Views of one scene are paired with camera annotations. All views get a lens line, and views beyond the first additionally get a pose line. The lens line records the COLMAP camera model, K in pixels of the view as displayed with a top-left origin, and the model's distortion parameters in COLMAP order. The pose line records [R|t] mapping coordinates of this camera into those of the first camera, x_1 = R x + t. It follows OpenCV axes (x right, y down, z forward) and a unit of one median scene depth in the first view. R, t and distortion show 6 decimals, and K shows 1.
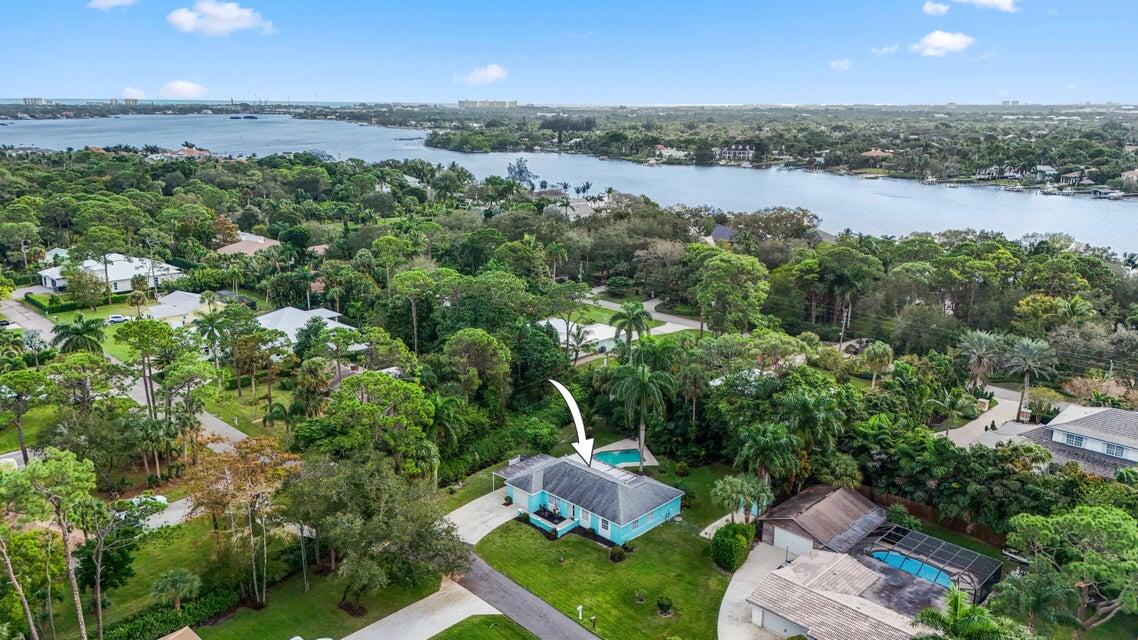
lens RADIAL K [[829.2, 0, 569.0], [0, 829.2, 320.0], [0, 0, 1]] dist [0.082814, -0.106909]
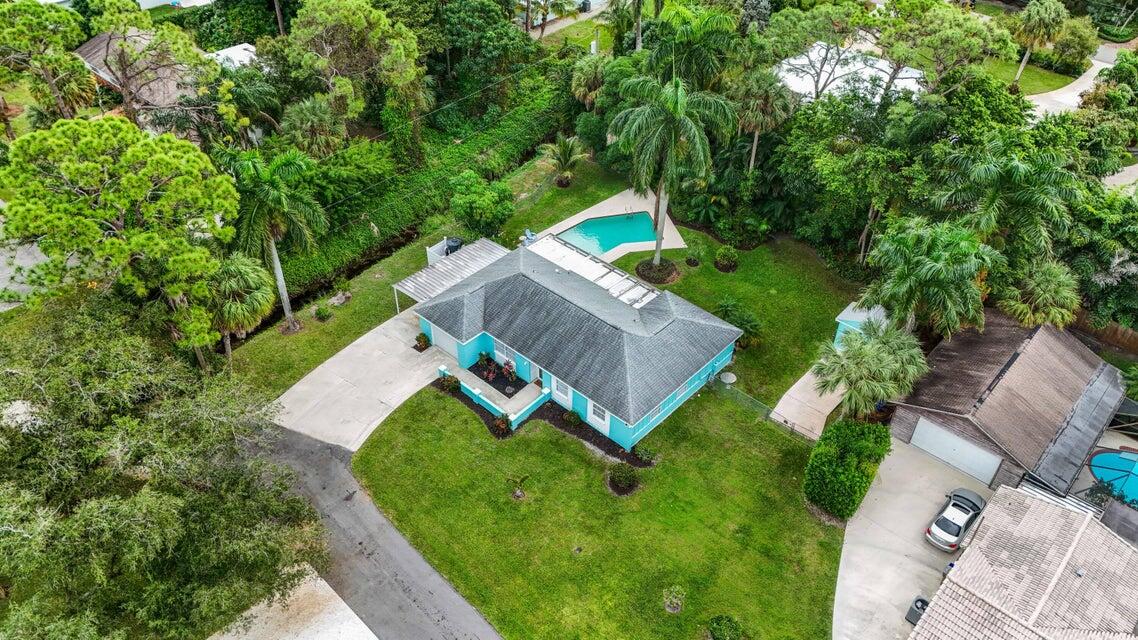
lens RADIAL K [[829.2, 0, 569.0], [0, 829.2, 320.0], [0, 0, 1]] dist [0.082814, -0.106909]
pose [[0.999421, -0.017867, 0.028966, 0.008875], [0.003819, 0.904619, 0.426205, -0.032057], [-0.033819, -0.425847, 0.904163, 0.507619]]
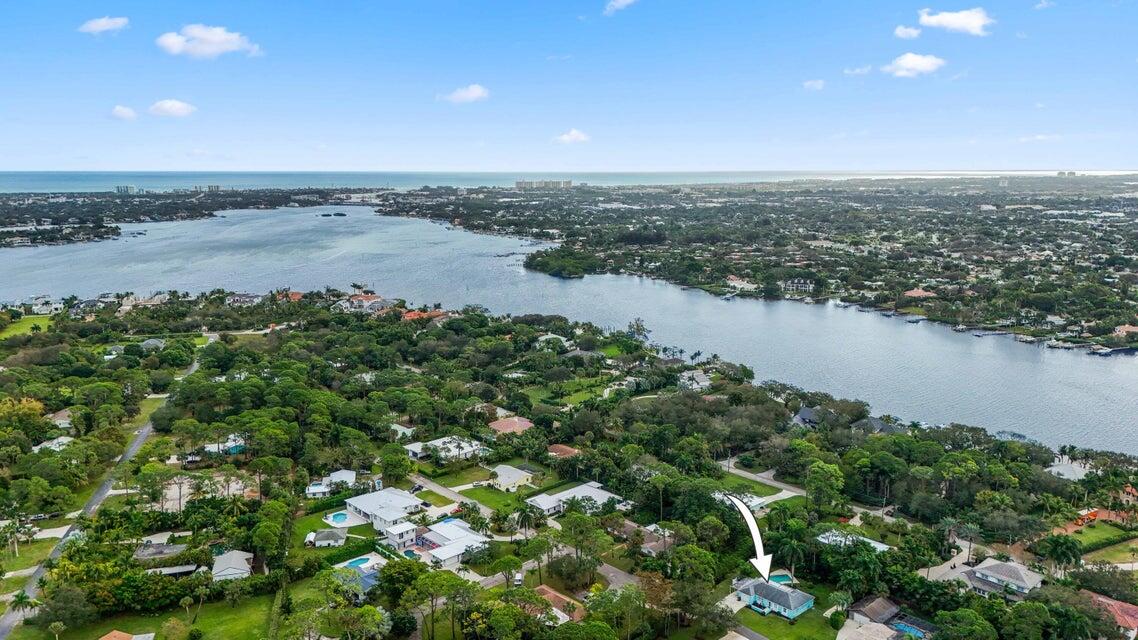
lens RADIAL K [[829.2, 0, 569.0], [0, 829.2, 320.0], [0, 0, 1]] dist [0.082814, -0.106909]
pose [[0.998253, -0.000900, -0.059074, -0.423363], [-0.004011, 0.996545, -0.082960, -0.383231], [0.058945, 0.083053, 0.994800, -1.507201]]
